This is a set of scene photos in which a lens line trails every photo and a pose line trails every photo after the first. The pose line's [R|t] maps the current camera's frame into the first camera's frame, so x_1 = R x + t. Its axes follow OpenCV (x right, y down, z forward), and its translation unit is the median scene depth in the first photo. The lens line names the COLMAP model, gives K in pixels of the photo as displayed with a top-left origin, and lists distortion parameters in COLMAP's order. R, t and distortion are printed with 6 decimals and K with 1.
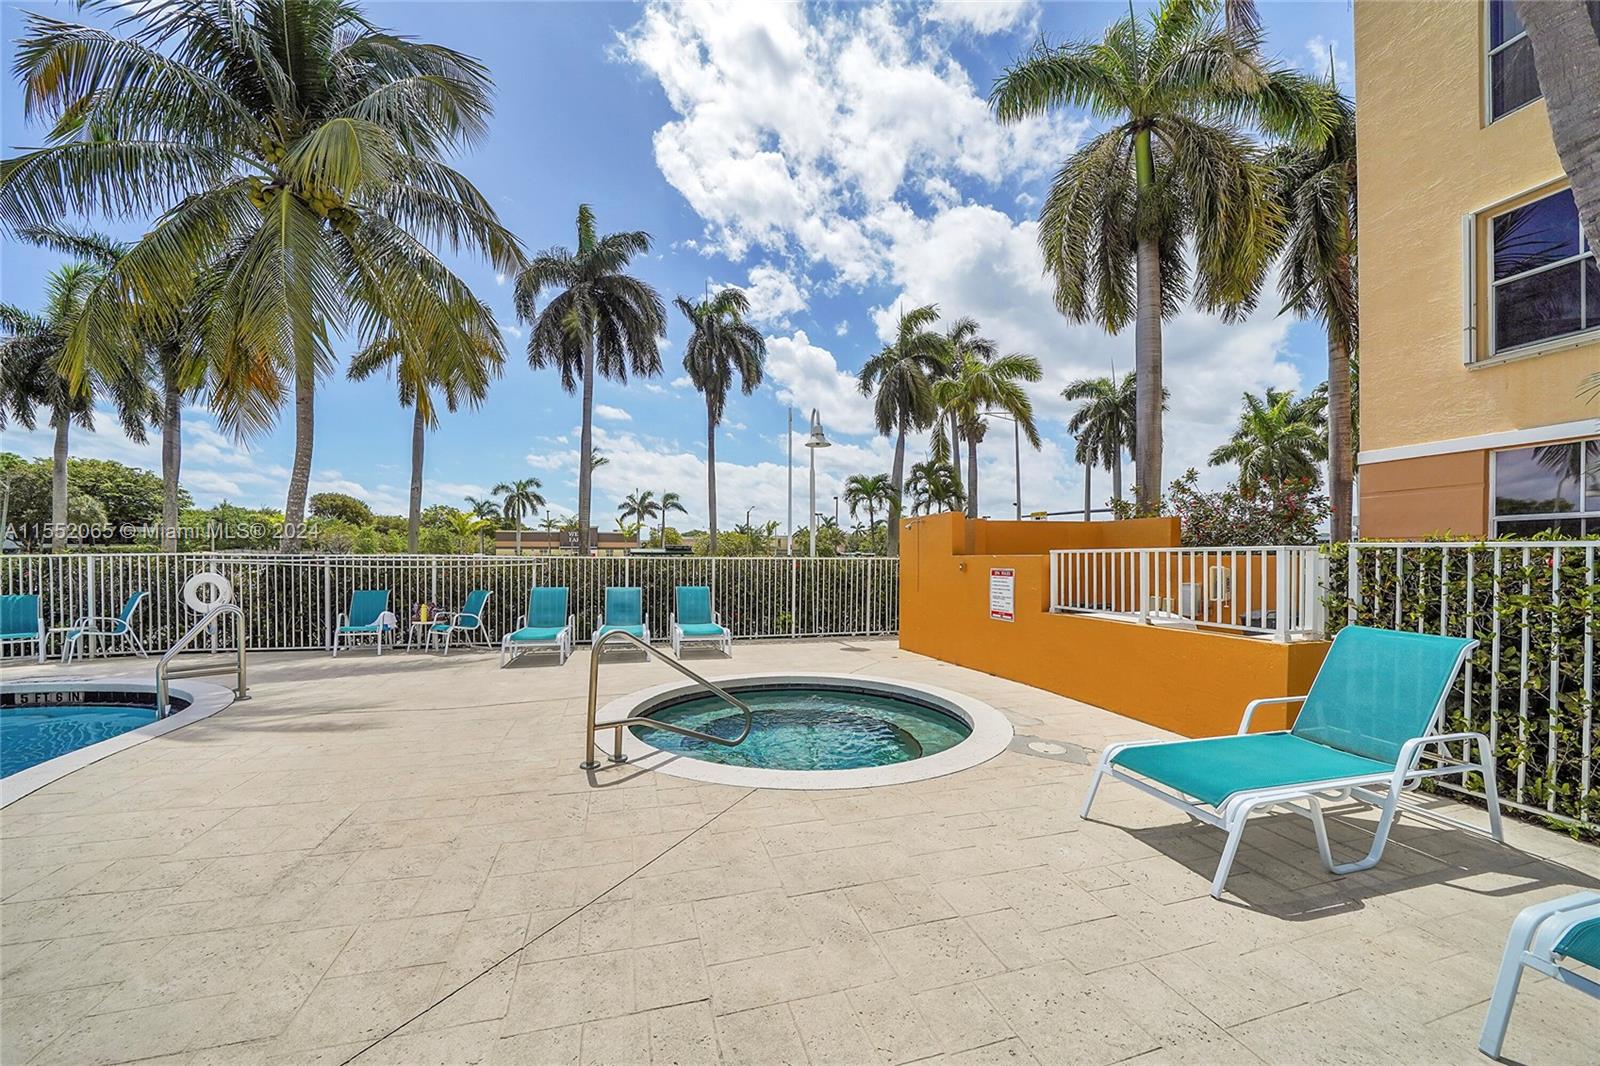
lens RADIAL K [[554.8, 0, 798.2], [0, 554.8, 562.5], [0, 0, 1]] dist [-0.023940, 0.000009]
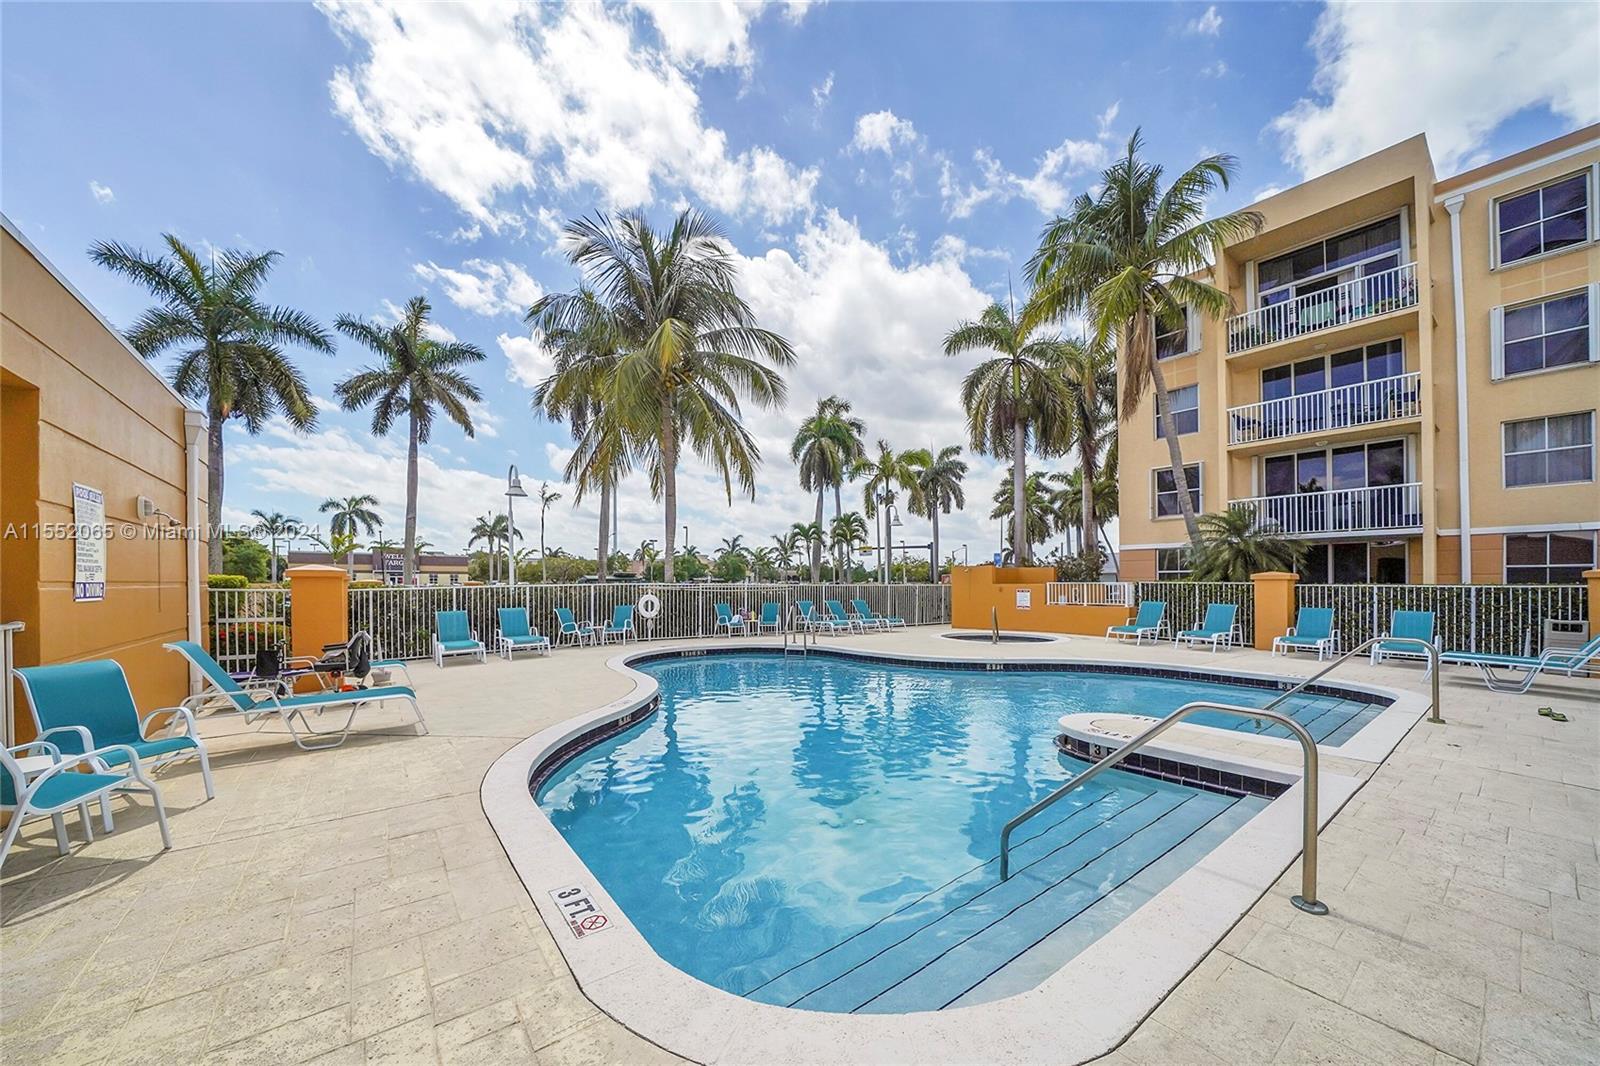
lens RADIAL K [[570.0, 0, 800.3], [0, 570.0, 581.9], [0, 0, 1]] dist [-0.000022, -0.000001]
pose [[0.920965, 0.001913, 0.389640, -0.398768], [0.001859, 0.999955, -0.009303, -0.000776], [-0.389640, 0.009292, 0.920920, -0.260650]]
